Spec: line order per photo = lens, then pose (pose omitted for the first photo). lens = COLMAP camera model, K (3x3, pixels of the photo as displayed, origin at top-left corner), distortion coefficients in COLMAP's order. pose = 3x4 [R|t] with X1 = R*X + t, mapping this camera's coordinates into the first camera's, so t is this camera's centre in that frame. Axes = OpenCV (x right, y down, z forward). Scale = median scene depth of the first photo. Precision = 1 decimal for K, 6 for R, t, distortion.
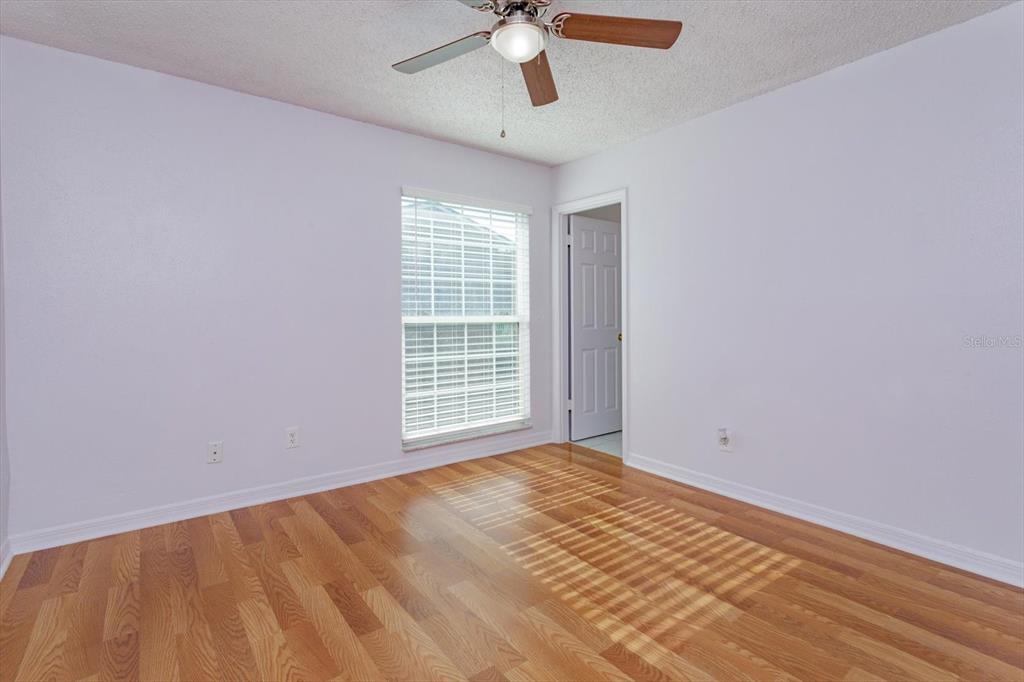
lens RADIAL K [[487.7, 0, 505.9], [0, 487.7, 338.9], [0, 0, 1]] dist [-0.003413, -0.000249]
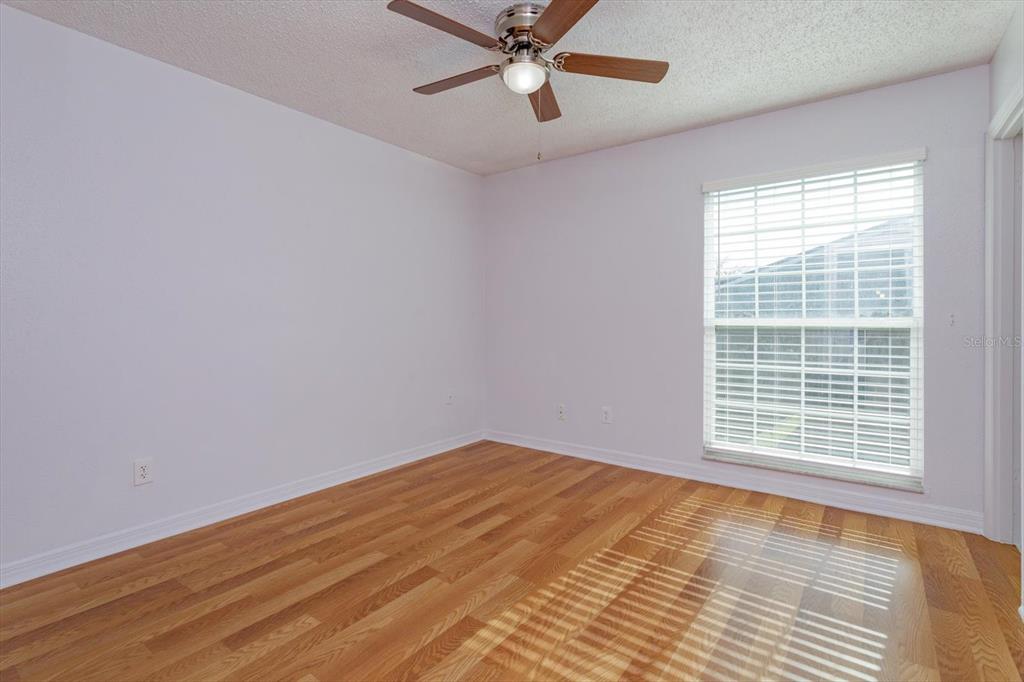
lens RADIAL K [[487.7, 0, 505.0], [0, 487.7, 335.4], [0, 0, 1]] dist [-0.003413, -0.000249]
pose [[0.279912, 0.037405, -0.959297, 0.709493], [-0.041414, 0.998781, 0.026861, -0.025896], [0.959132, 0.032209, 0.281119, 0.404966]]
